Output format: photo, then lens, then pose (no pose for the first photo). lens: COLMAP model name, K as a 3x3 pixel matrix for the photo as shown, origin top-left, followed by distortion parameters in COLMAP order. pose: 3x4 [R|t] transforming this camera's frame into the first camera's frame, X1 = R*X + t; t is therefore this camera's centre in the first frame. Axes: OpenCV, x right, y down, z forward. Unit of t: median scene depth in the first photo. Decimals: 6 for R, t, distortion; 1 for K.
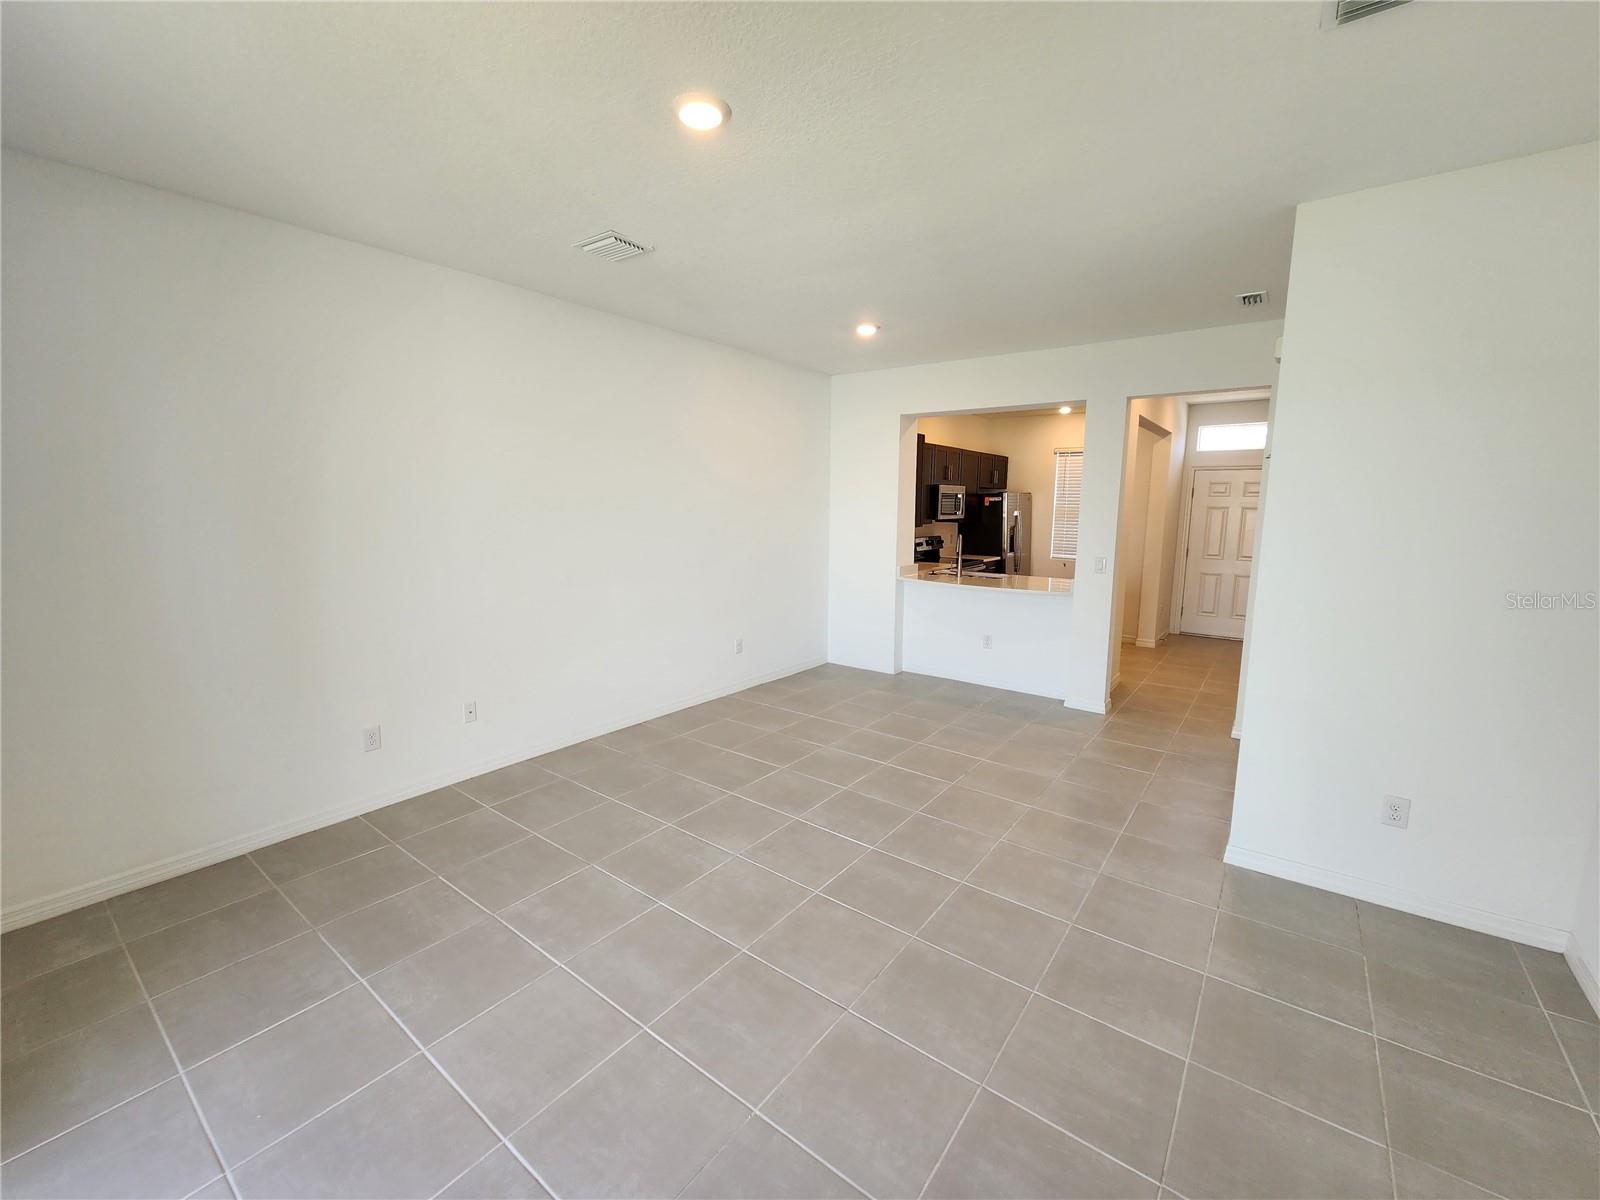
lens RADIAL K [[658.6, 0, 806.6], [0, 658.6, 595.7], [0, 0, 1]] dist [-0.001560, -0.001020]
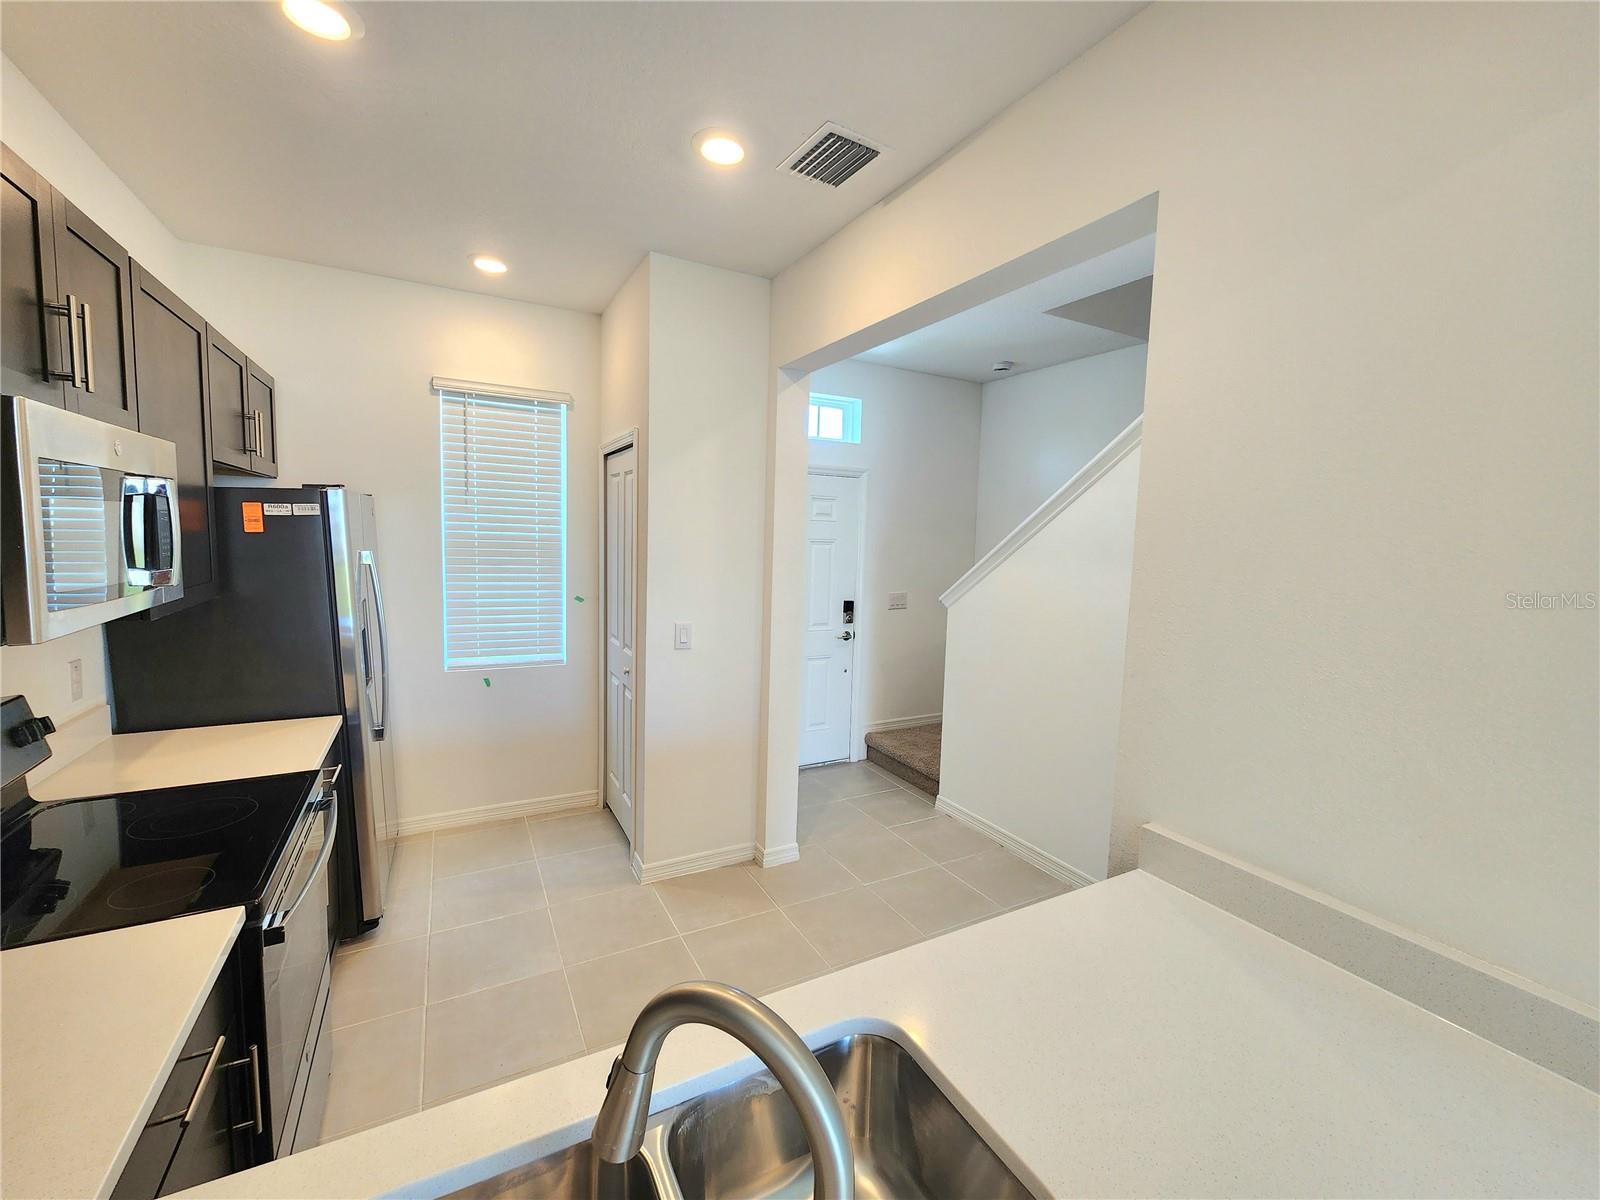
lens RADIAL K [[662.6, 0, 796.9], [0, 662.6, 594.9], [0, 0, 1]] dist [0.000204, 0.000148]
pose [[0.423090, -0.082179, 0.902353, 0.227181], [0.103094, 0.993777, 0.042167, -0.186299], [-0.900203, 0.075186, 0.428930, 1.274488]]
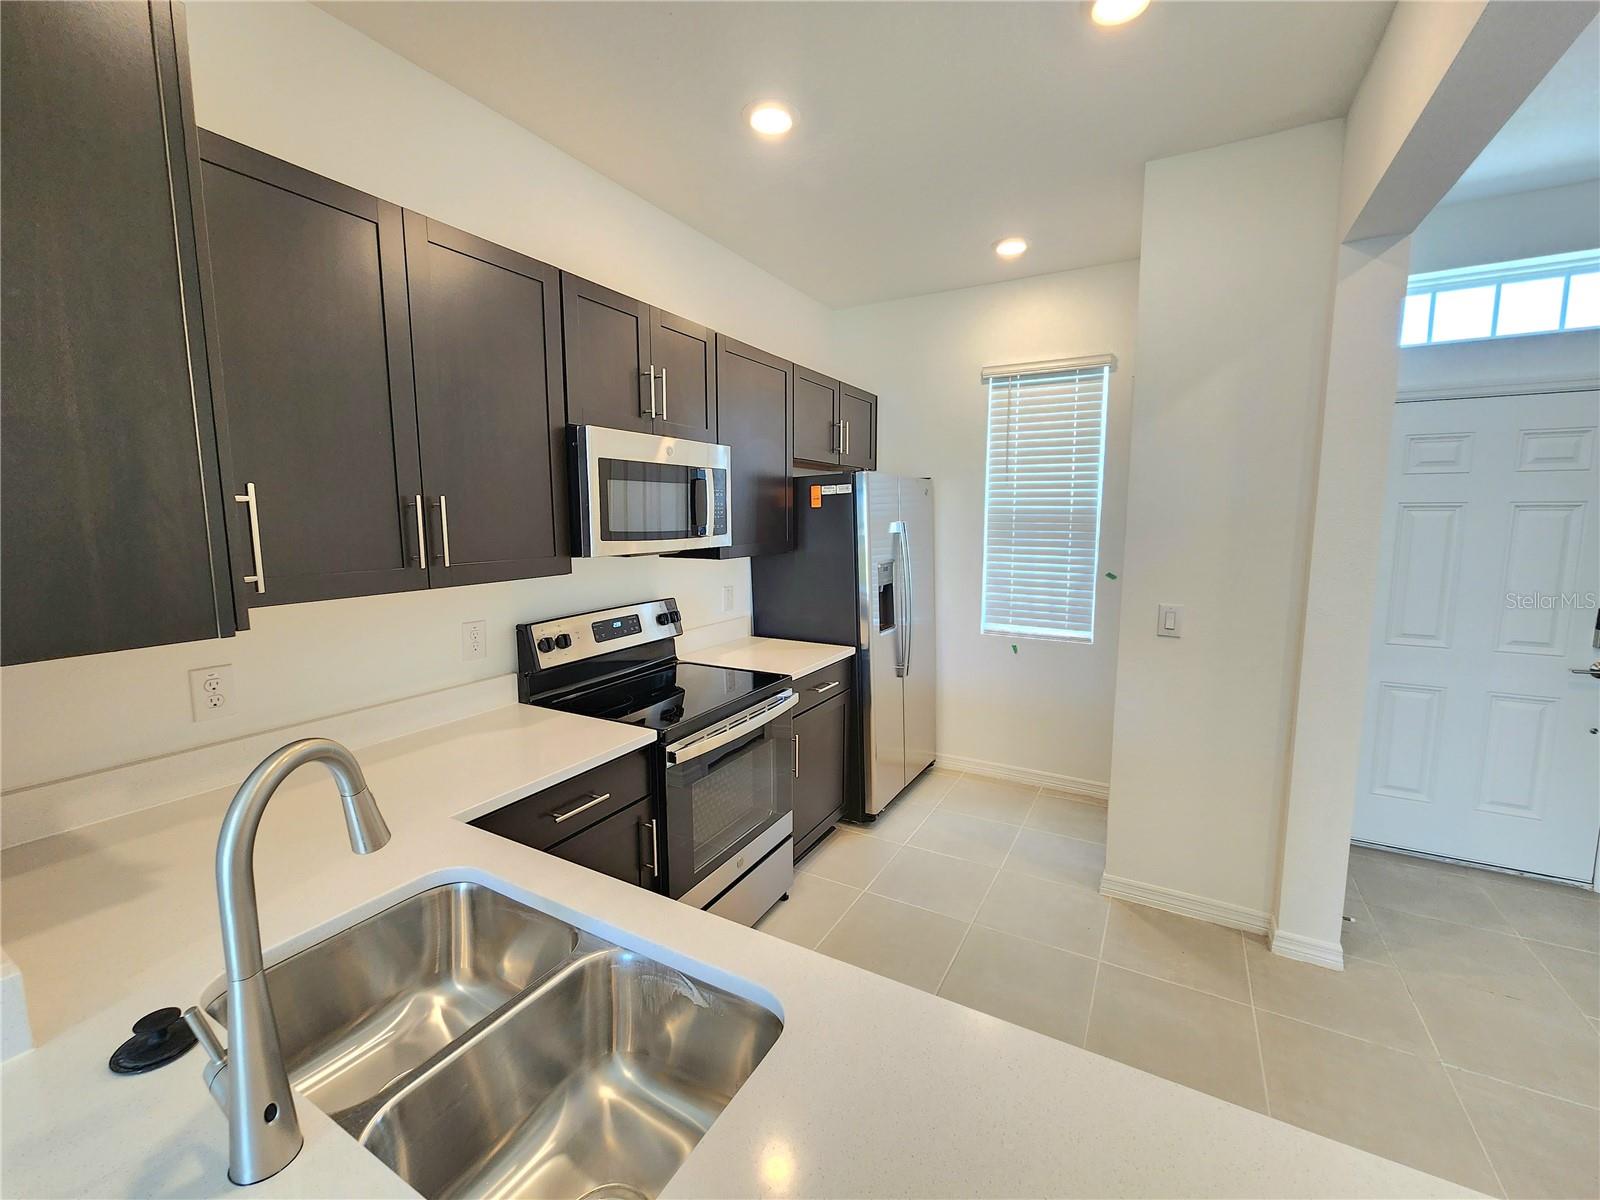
lens RADIAL K [[653.6, 0, 804.4], [0, 653.6, 593.5], [0, 0, 1]] dist [-0.005645, -0.000113]
pose [[0.992166, -0.026578, 0.122068, 0.407385], [0.029132, 0.999391, -0.019189, -0.150942], [-0.121484, 0.022595, 0.992336, 1.172096]]
